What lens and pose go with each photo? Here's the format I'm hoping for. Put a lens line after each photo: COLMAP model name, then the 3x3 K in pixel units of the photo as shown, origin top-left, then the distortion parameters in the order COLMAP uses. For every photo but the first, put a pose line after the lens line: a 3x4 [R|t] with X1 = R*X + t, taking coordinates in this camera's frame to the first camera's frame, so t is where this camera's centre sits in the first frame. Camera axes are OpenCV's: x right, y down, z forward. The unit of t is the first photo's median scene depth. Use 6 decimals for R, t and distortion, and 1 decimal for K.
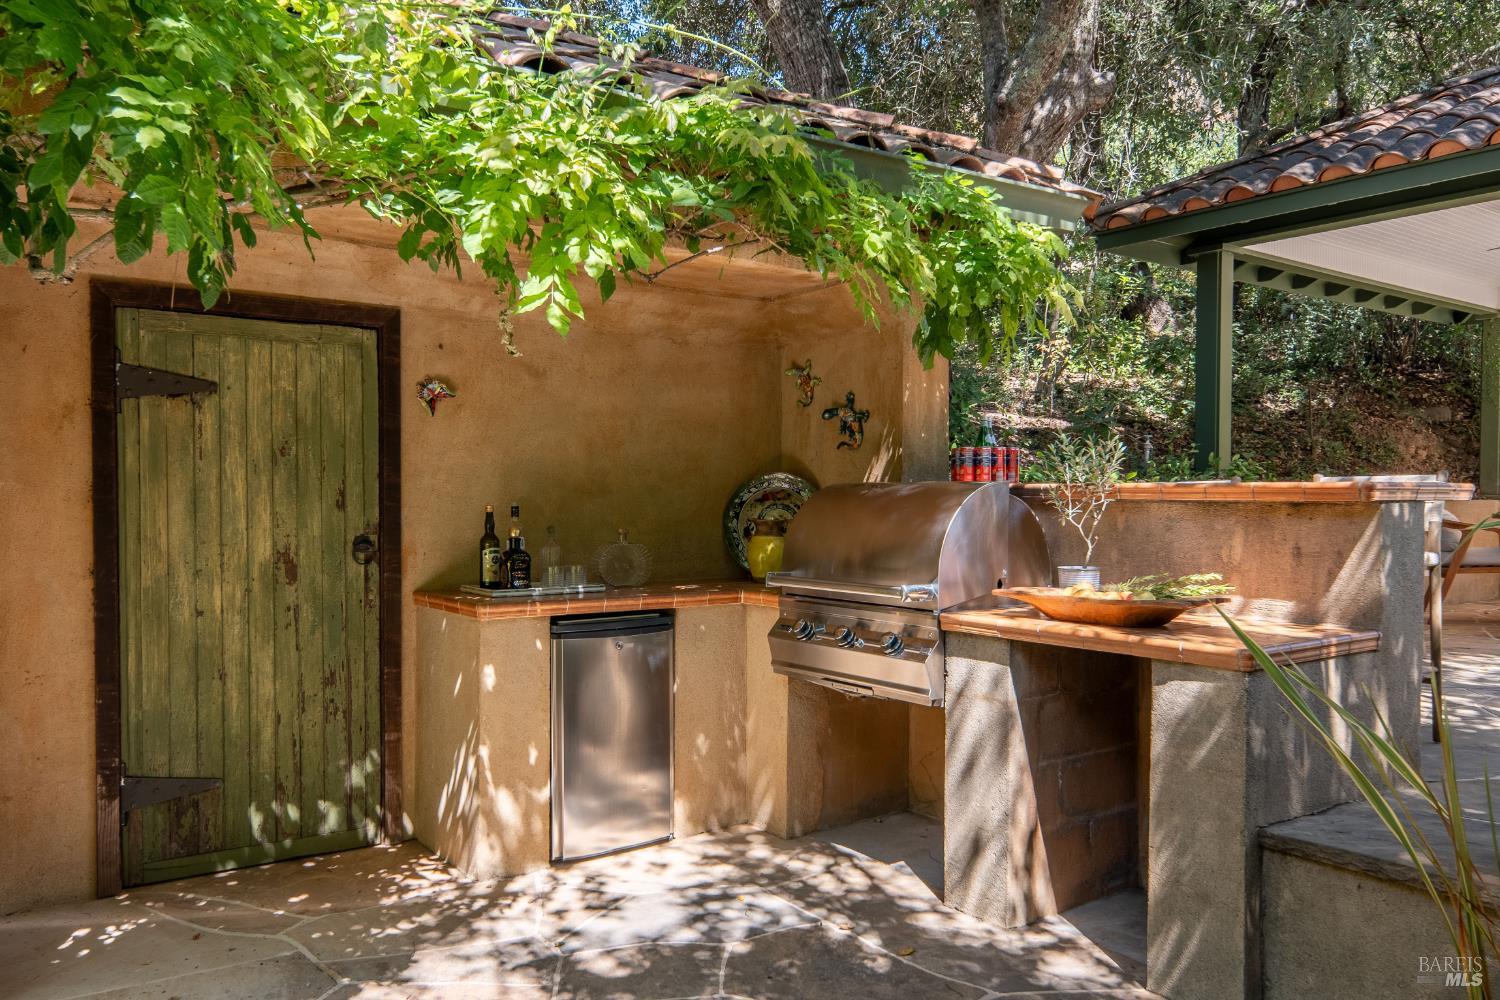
lens RADIAL K [[1118.8, 0, 752.8], [0, 1118.8, 510.1], [0, 0, 1]] dist [-0.003206, 0.000362]
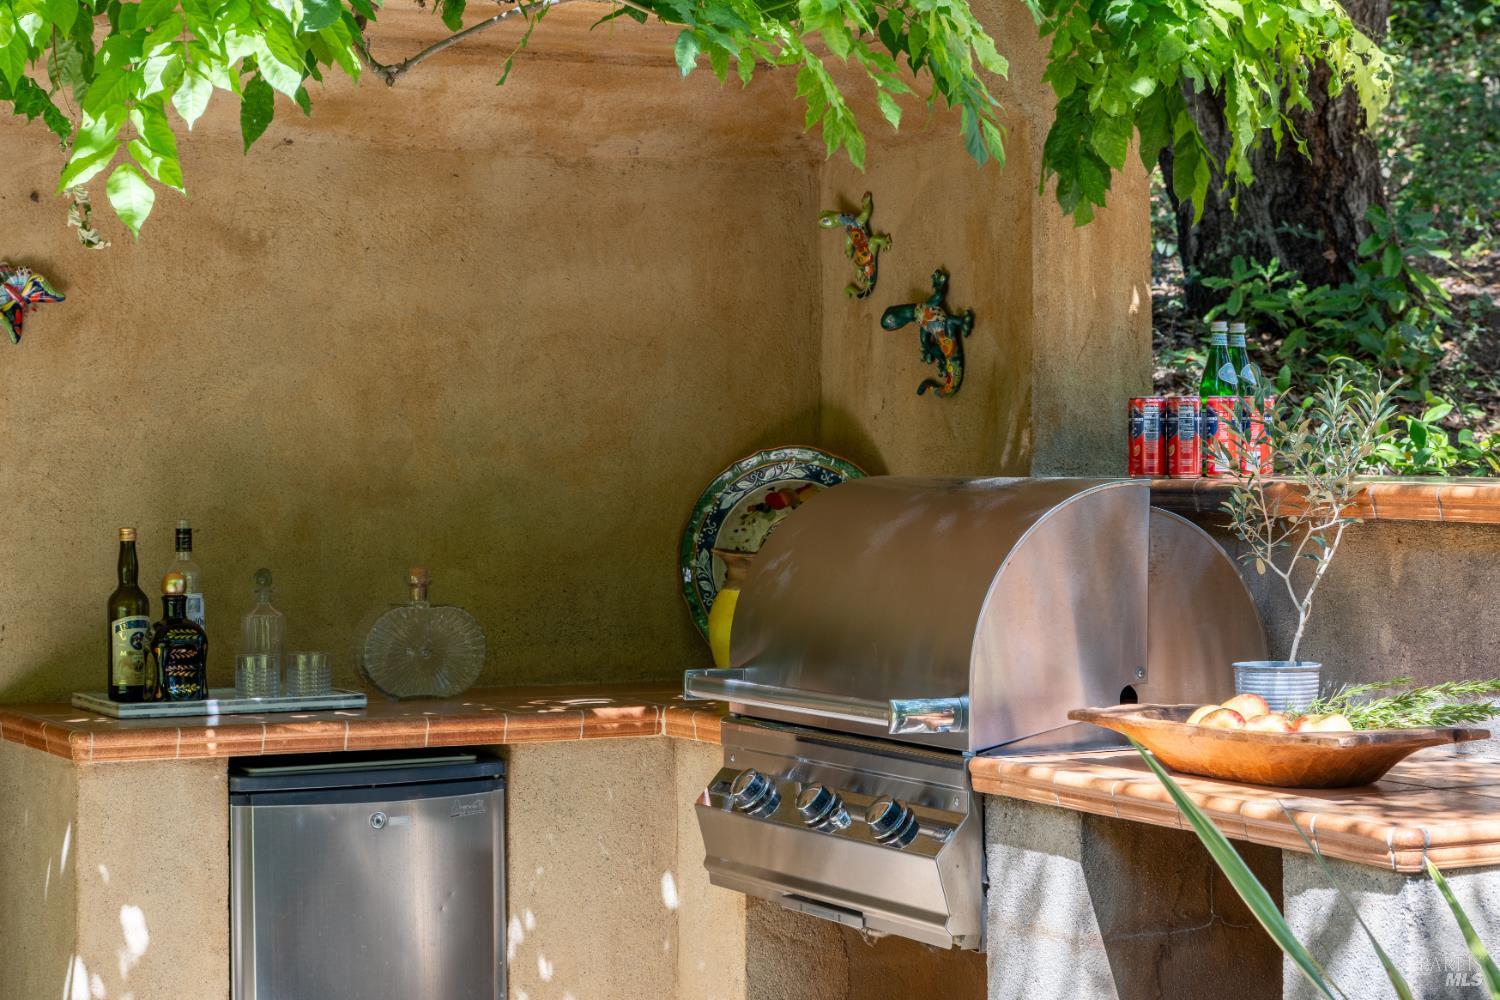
lens RADIAL K [[3086.2, 0, 749.2], [0, 3086.2, 496.0], [0, 0, 1]] dist [0.026647, 0.000000]
pose [[0.989521, -0.002709, -0.144366, 0.221987], [0.003050, 0.999993, 0.002145, -0.019988], [0.144359, -0.002563, 0.989522, -0.278403]]
